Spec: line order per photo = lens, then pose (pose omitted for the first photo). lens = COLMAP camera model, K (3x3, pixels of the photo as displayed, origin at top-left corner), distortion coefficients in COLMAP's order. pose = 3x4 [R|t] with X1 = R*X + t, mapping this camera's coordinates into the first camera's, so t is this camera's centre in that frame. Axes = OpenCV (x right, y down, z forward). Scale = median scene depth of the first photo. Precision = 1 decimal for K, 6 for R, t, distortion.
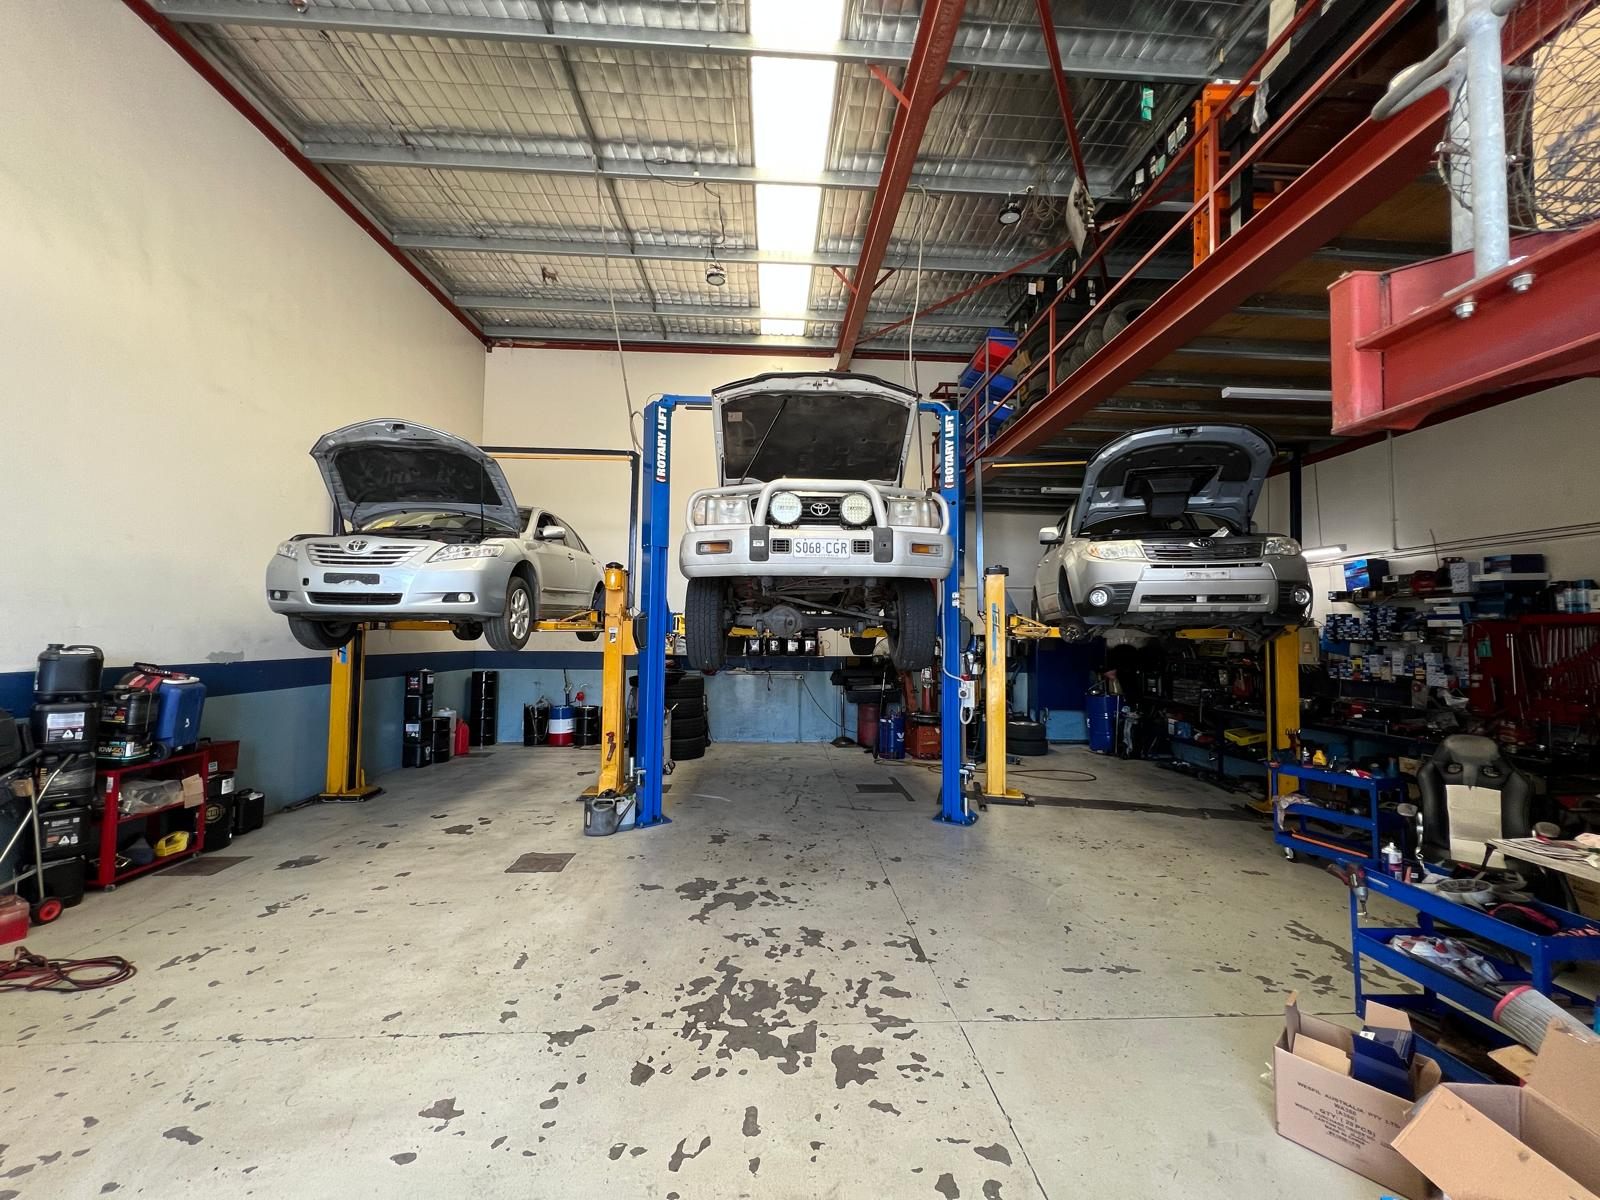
lens RADIAL K [[639.8, 0, 804.3], [0, 639.8, 606.4], [0, 0, 1]] dist [0.001905, -0.000426]
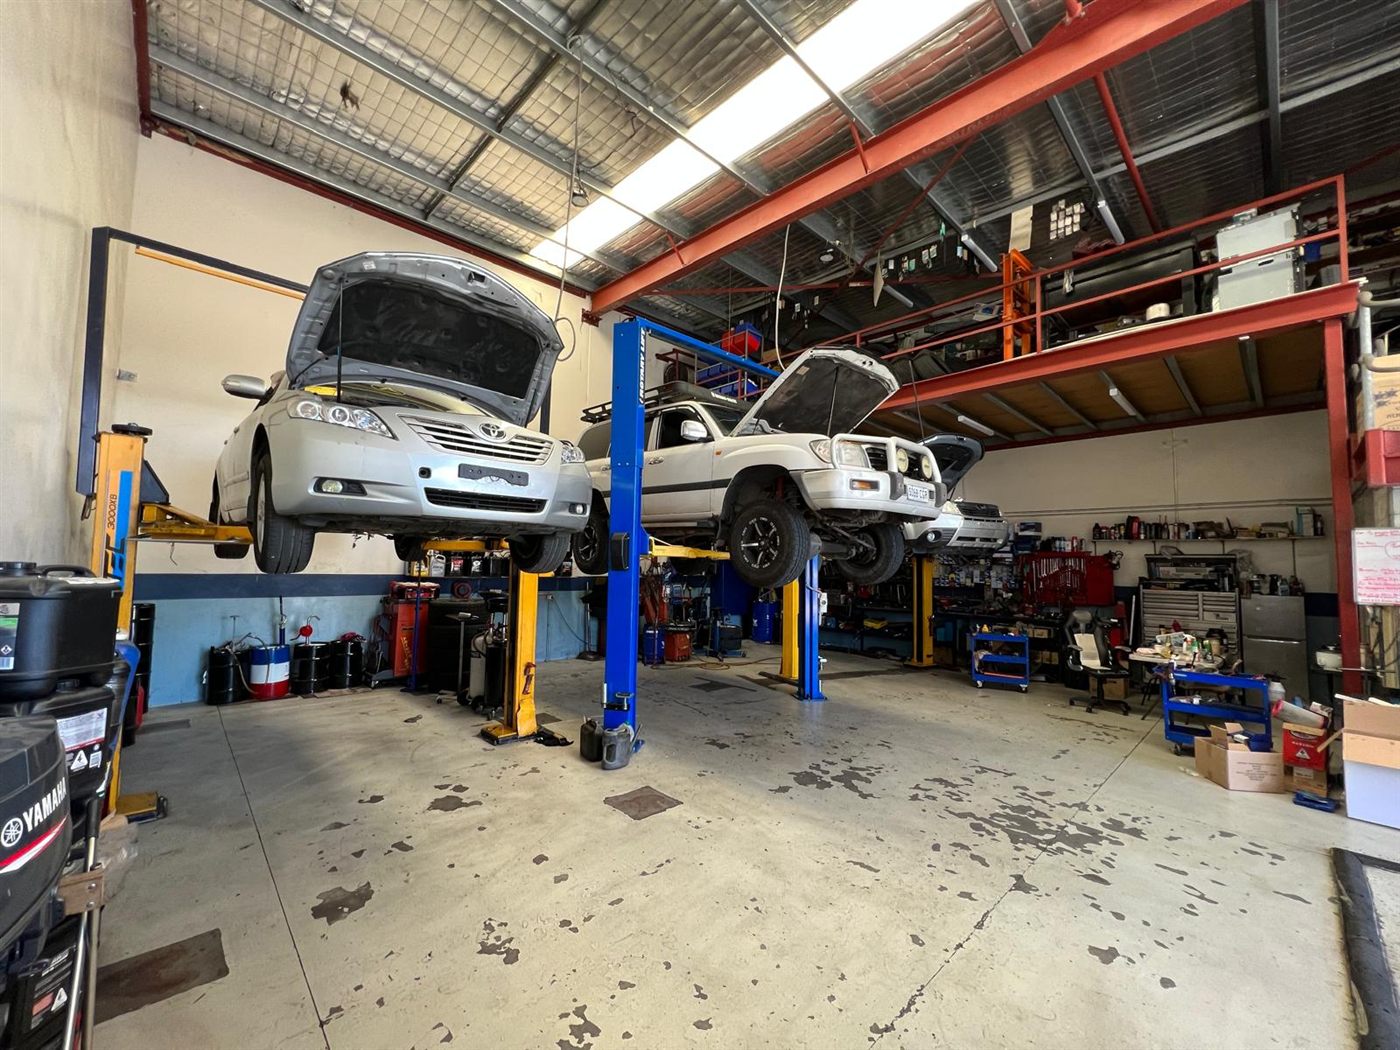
lens RADIAL K [[559.8, 0, 703.7], [0, 559.8, 530.6], [0, 0, 1]] dist [0.001905, -0.000426]
pose [[0.758036, 0.042378, 0.650834, -0.934106], [-0.040697, 0.999016, -0.017649, 0.021260], [-0.650941, -0.013109, 0.759015, 0.353491]]
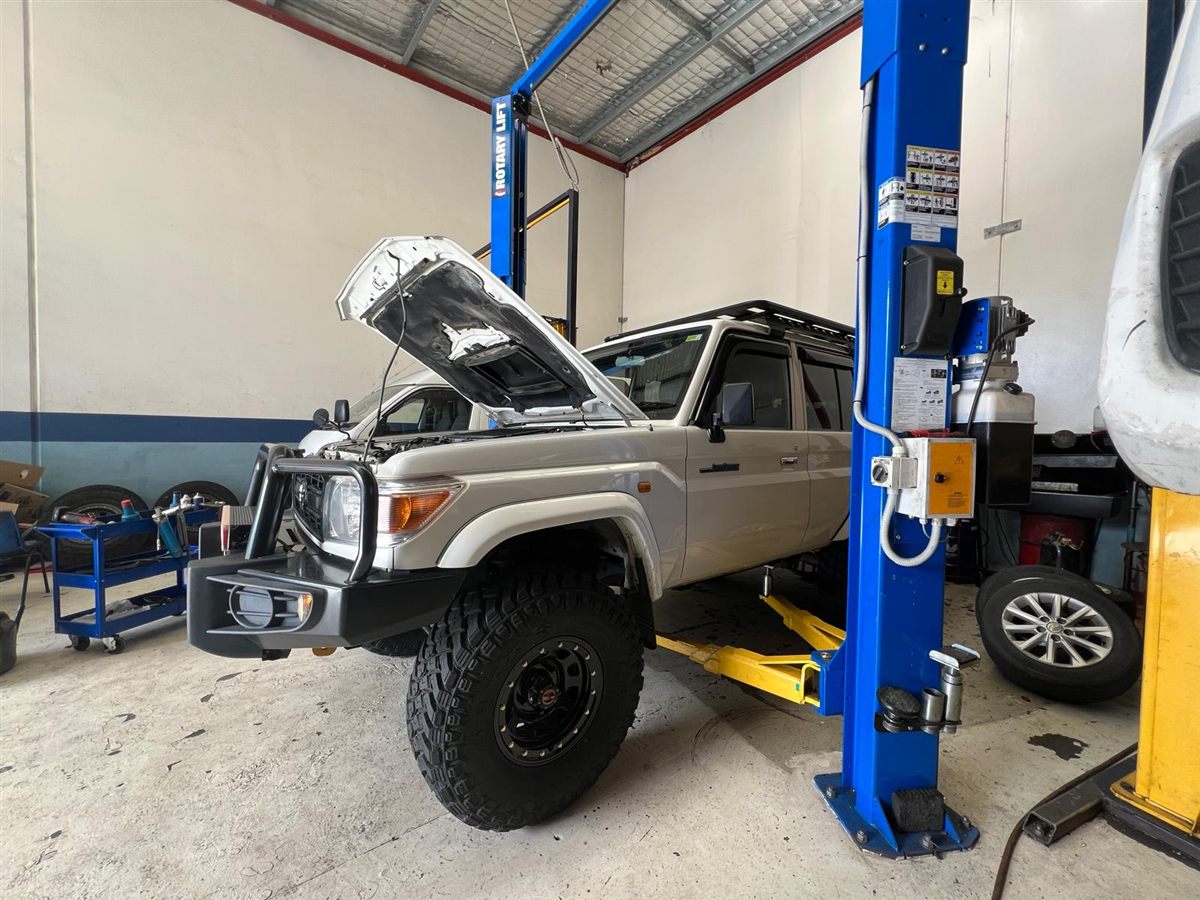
lens RADIAL K [[479.8, 0, 603.2], [0, 479.8, 454.8], [0, 0, 1]] dist [0.001905, -0.000426]
pose [[0.585580, 0.028010, -0.810131, 0.480951], [0.029272, 0.998020, 0.055665, 0.141693], [0.810086, -0.056310, 0.583600, 0.954672]]
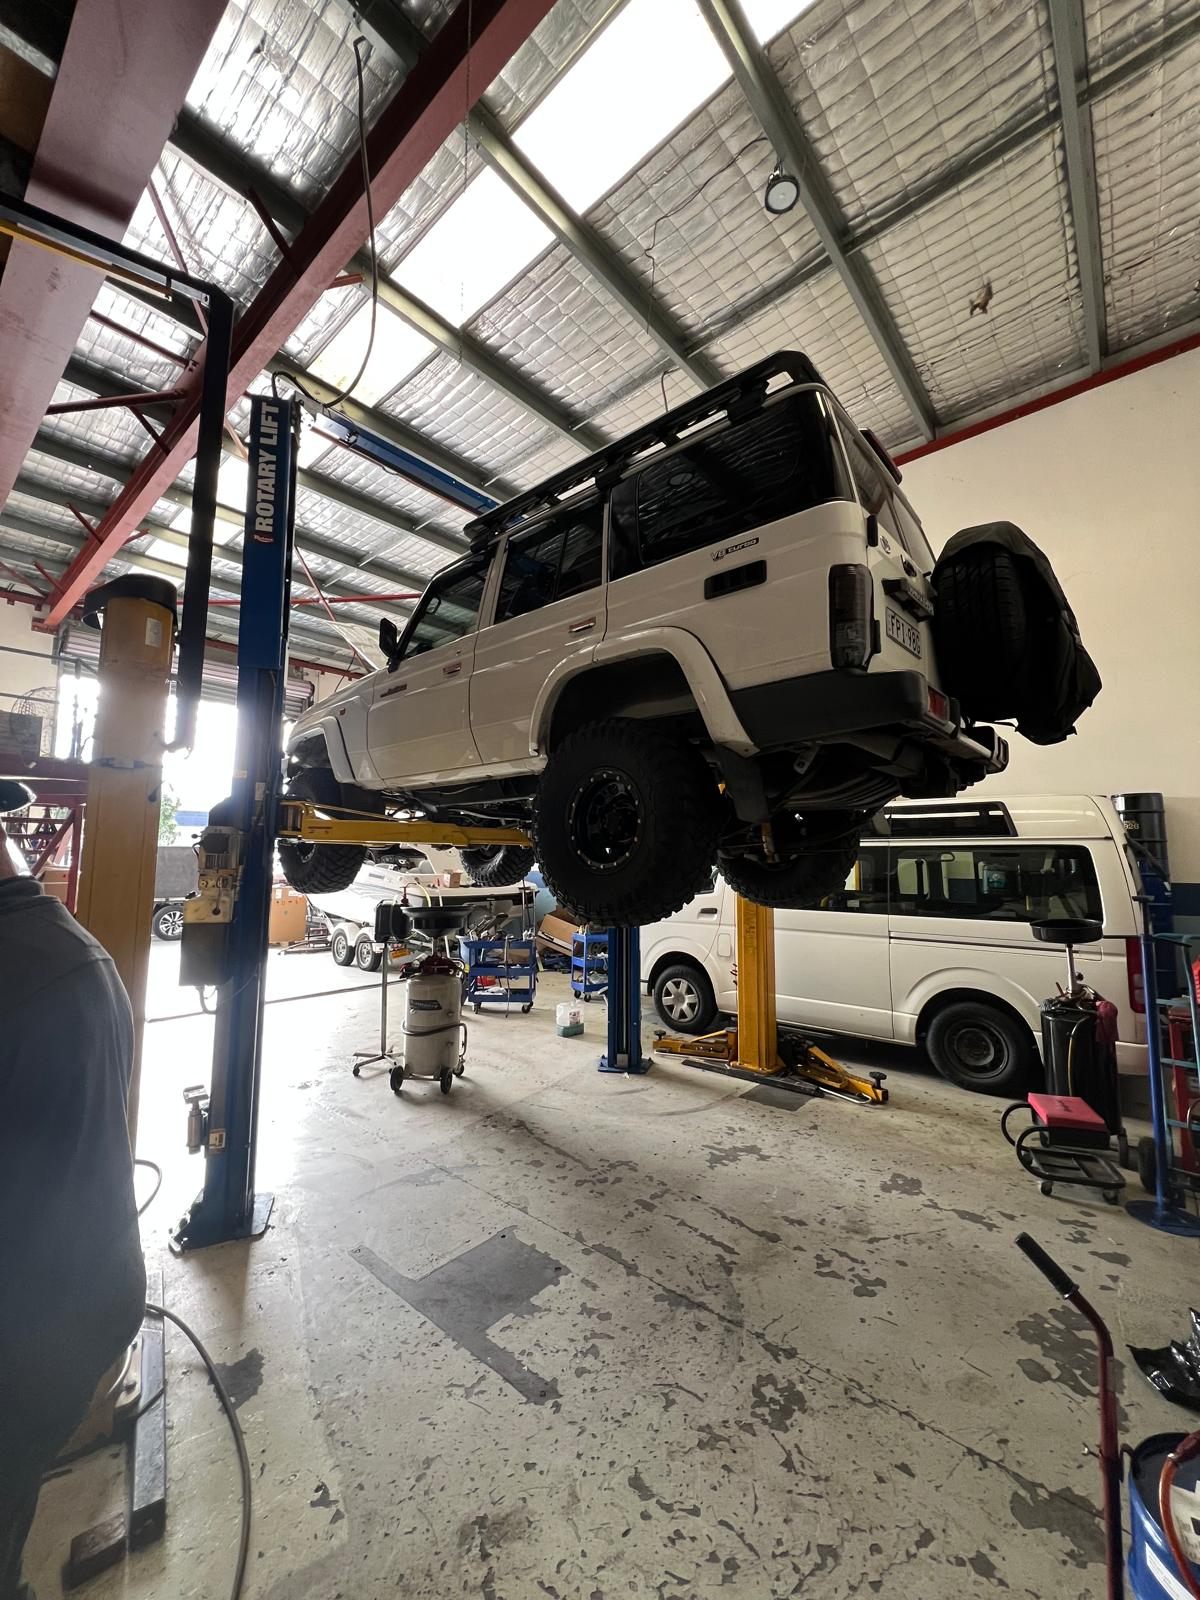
lens RADIAL K [[639.8, 0, 606.7], [0, 639.8, 797.0], [0, 0, 1]] dist [0.001905, -0.000426]
pose [[-0.686823, -0.086083, -0.721709, 0.556219], [0.021355, 0.990143, -0.138423, 0.119808], [0.726511, -0.110484, -0.678215, 2.068917]]
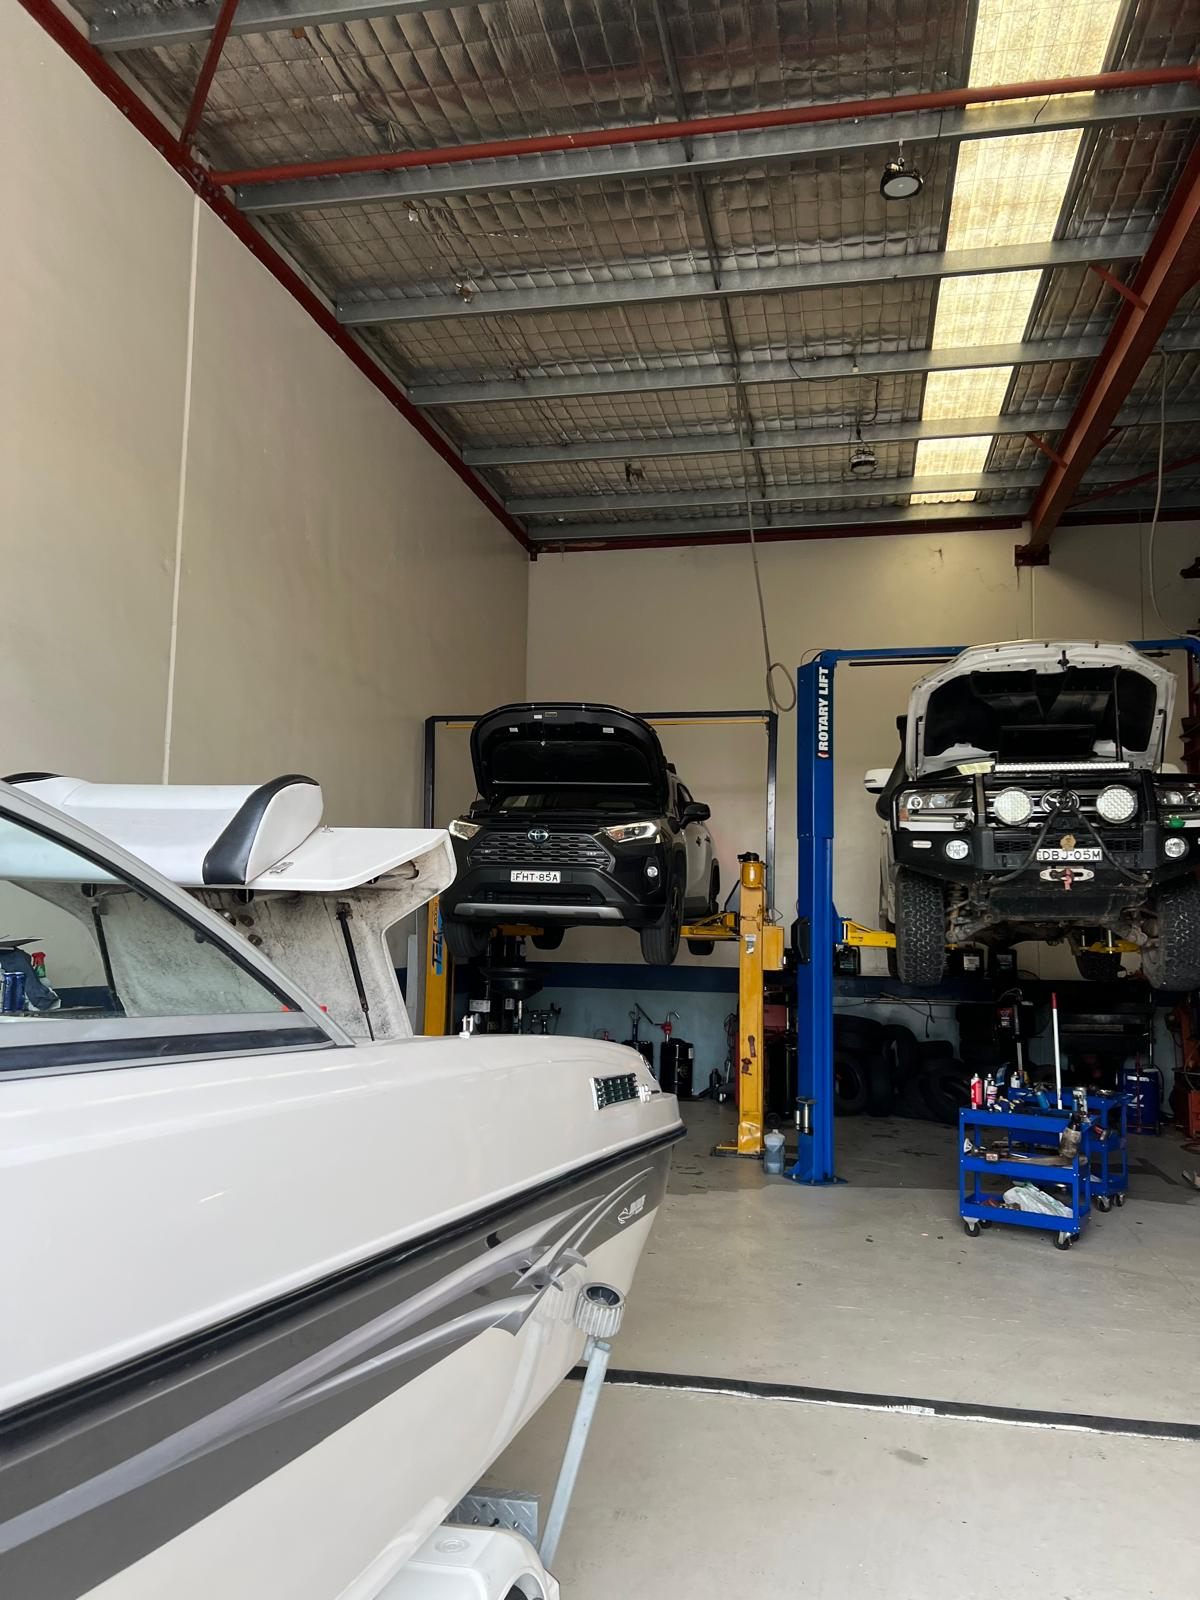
lens RADIAL K [[1228.0, 0, 599.5], [0, 1228.0, 823.3], [0, 0, 1]] dist [0.025596, -0.004782]
pose [[0.967637, -0.014681, -0.251919, -0.138891], [0.001758, 0.998674, -0.051448, -0.040218], [0.252340, 0.049340, 0.966380, -0.779163]]
